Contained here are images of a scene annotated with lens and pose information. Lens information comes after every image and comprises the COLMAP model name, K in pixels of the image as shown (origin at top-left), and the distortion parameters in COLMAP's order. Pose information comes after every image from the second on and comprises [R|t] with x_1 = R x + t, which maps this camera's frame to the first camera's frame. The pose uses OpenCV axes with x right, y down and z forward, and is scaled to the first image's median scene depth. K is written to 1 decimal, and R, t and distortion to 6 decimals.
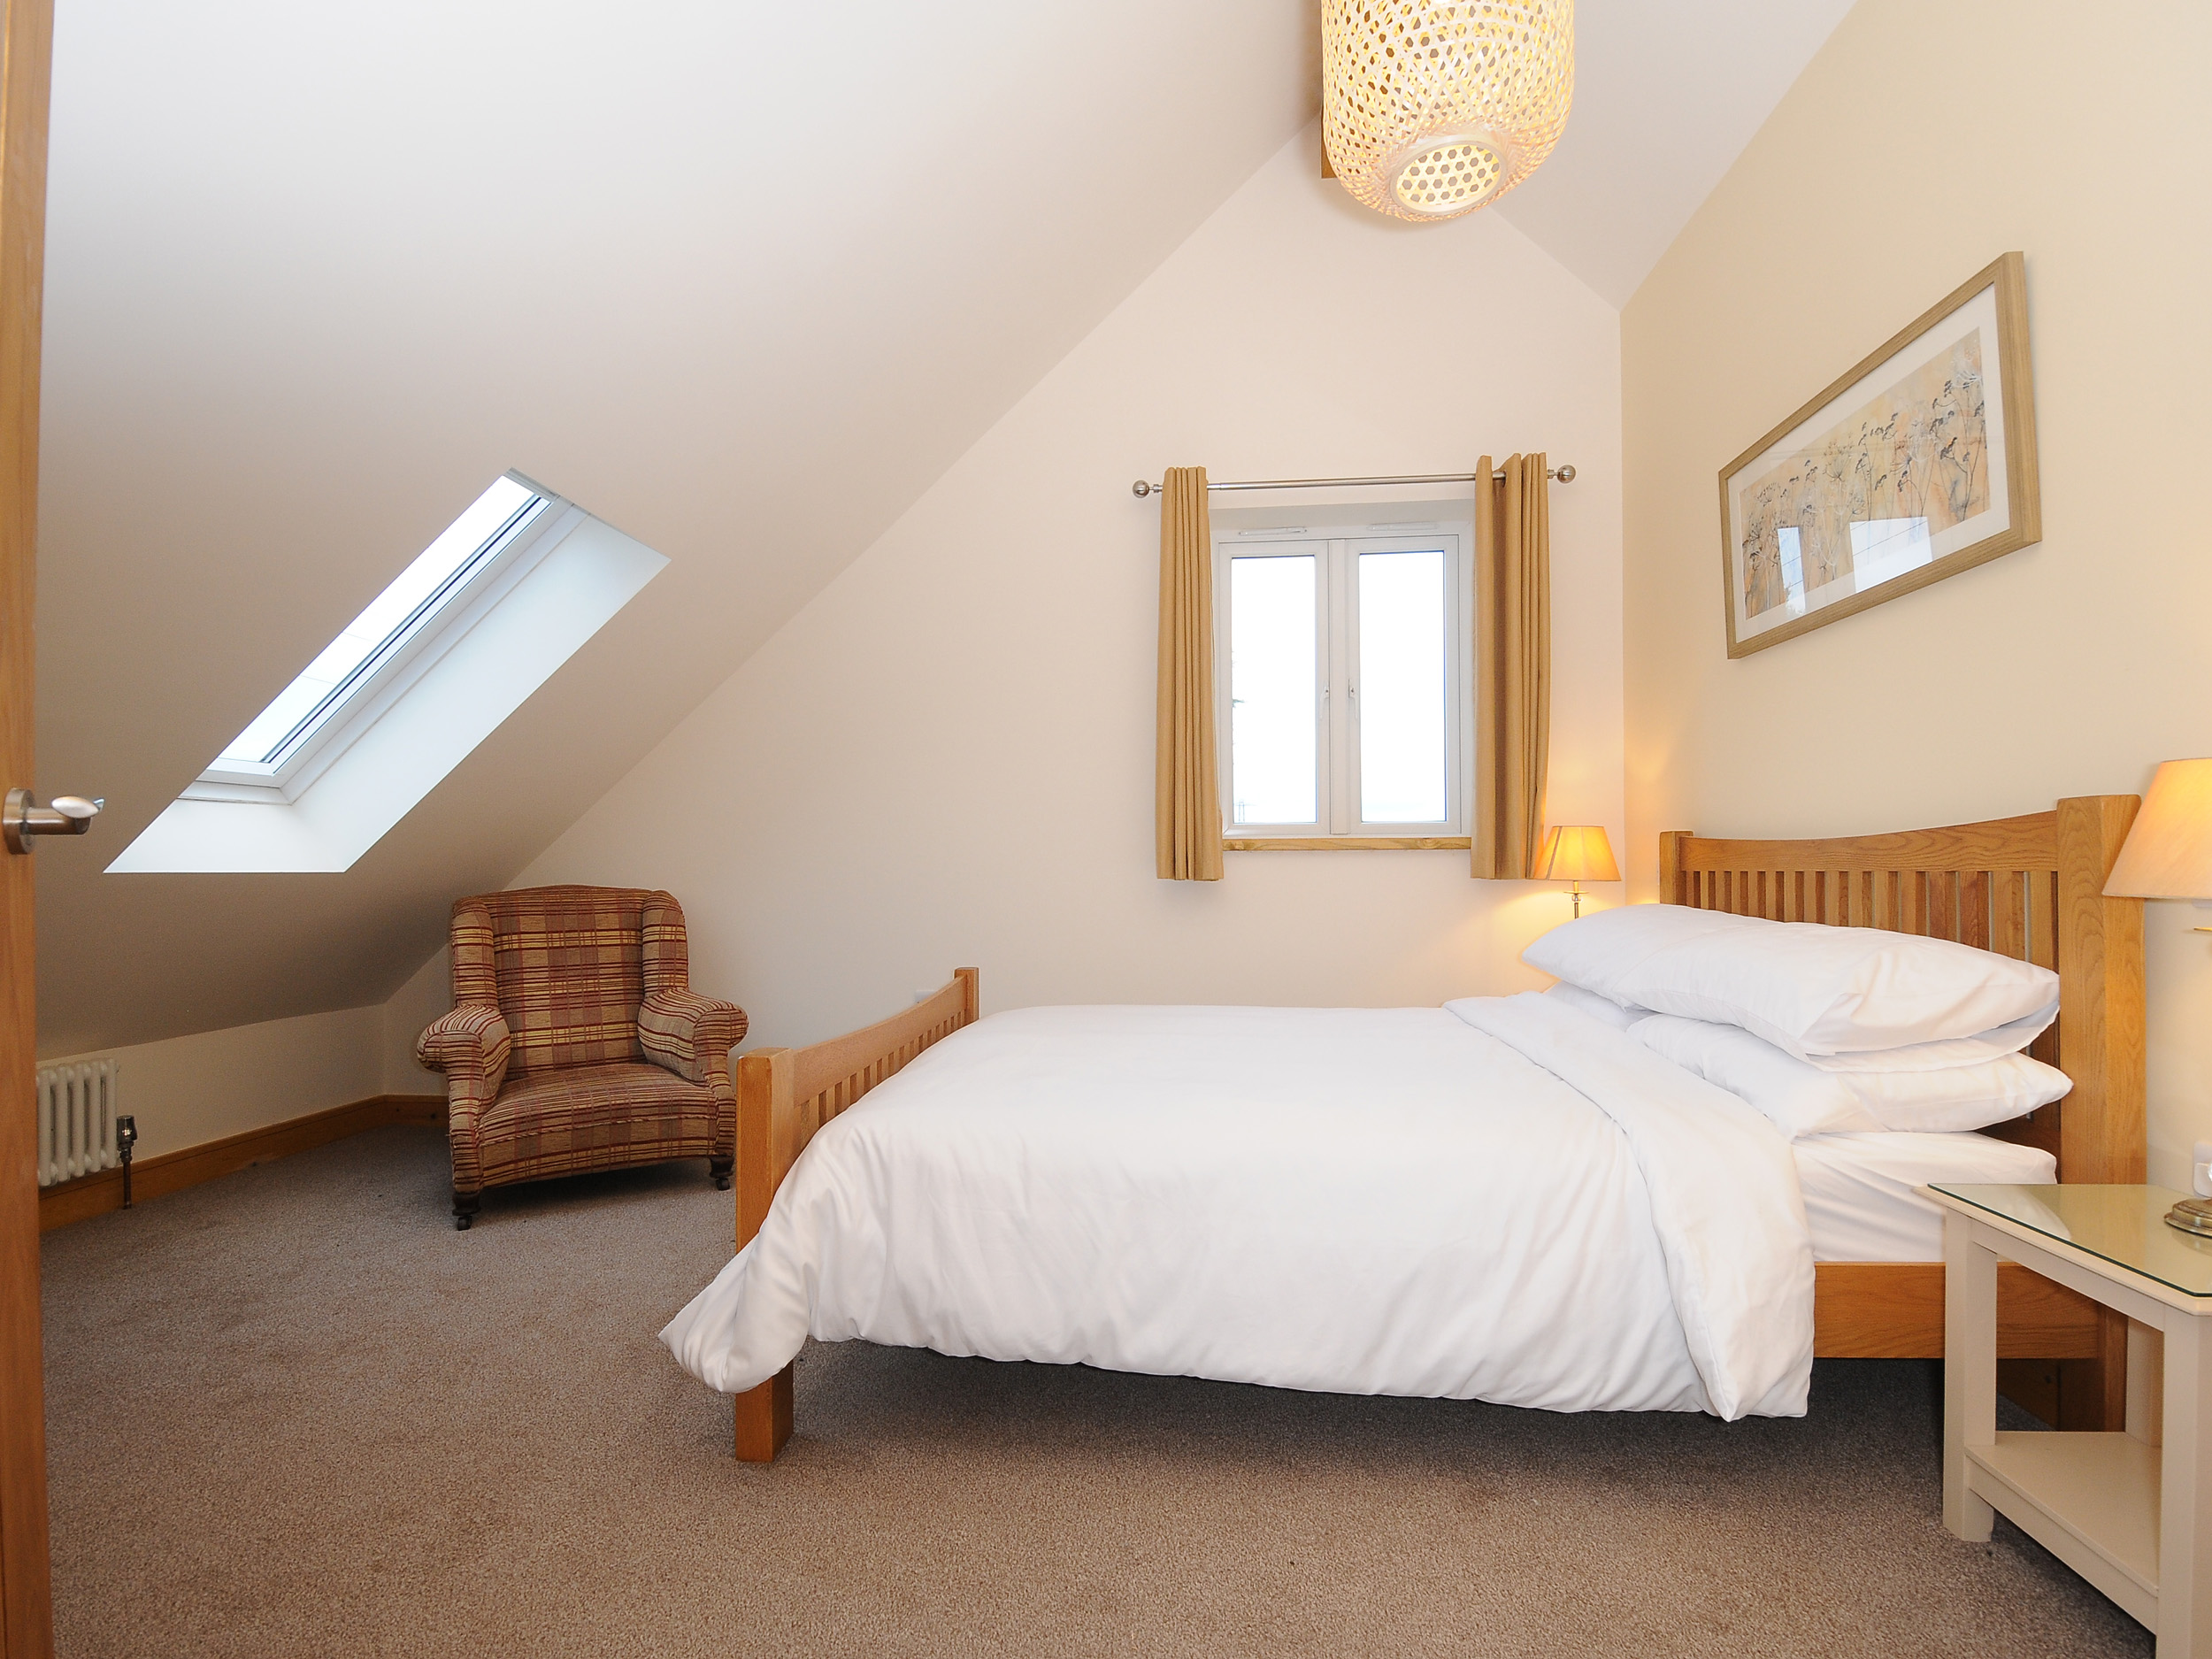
lens RADIAL K [[1080.9, 0, 1112.6], [0, 1080.9, 863.8], [0, 0, 1]] dist [0.020045, -0.022234]
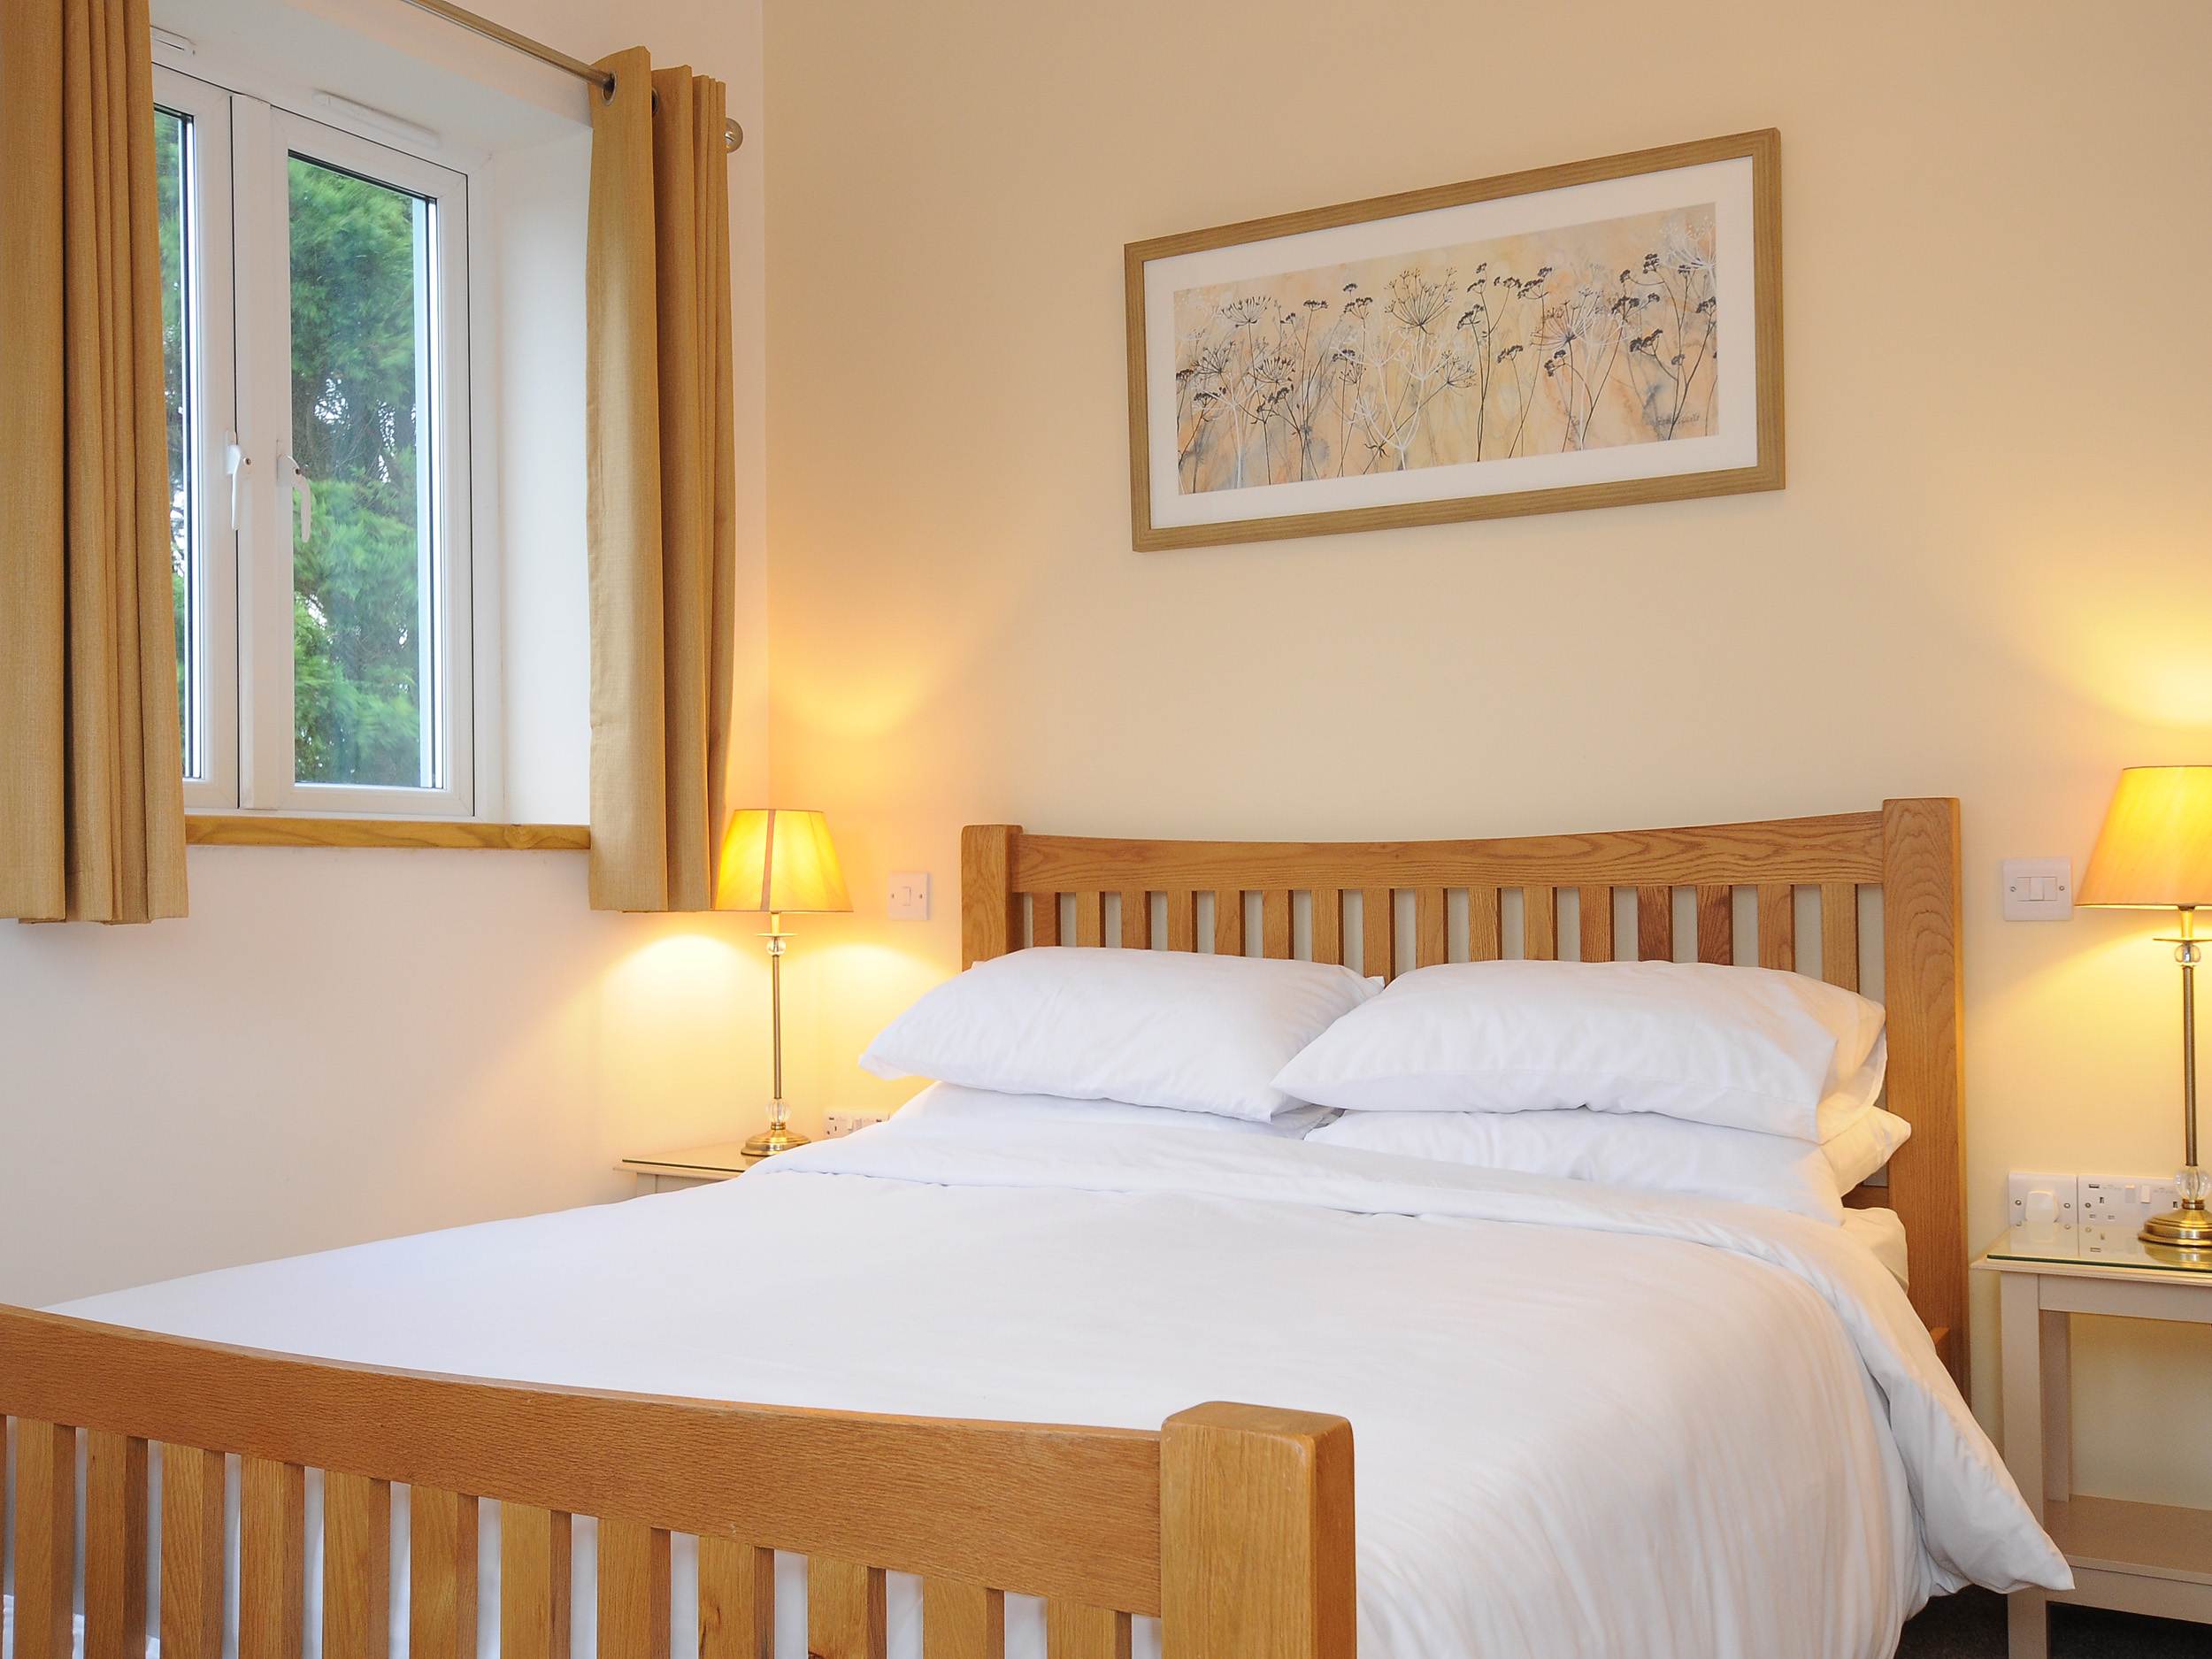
lens RADIAL K [[2234.1, 0, 1105.4], [0, 2234.1, 877.1], [0, 0, 1]] dist [0.044930, -0.021073]
pose [[0.433842, 0.007103, 0.900961, -0.786584], [0.002214, 0.999957, -0.008950, 0.012905], [-0.900986, 0.005877, 0.433808, 0.611608]]
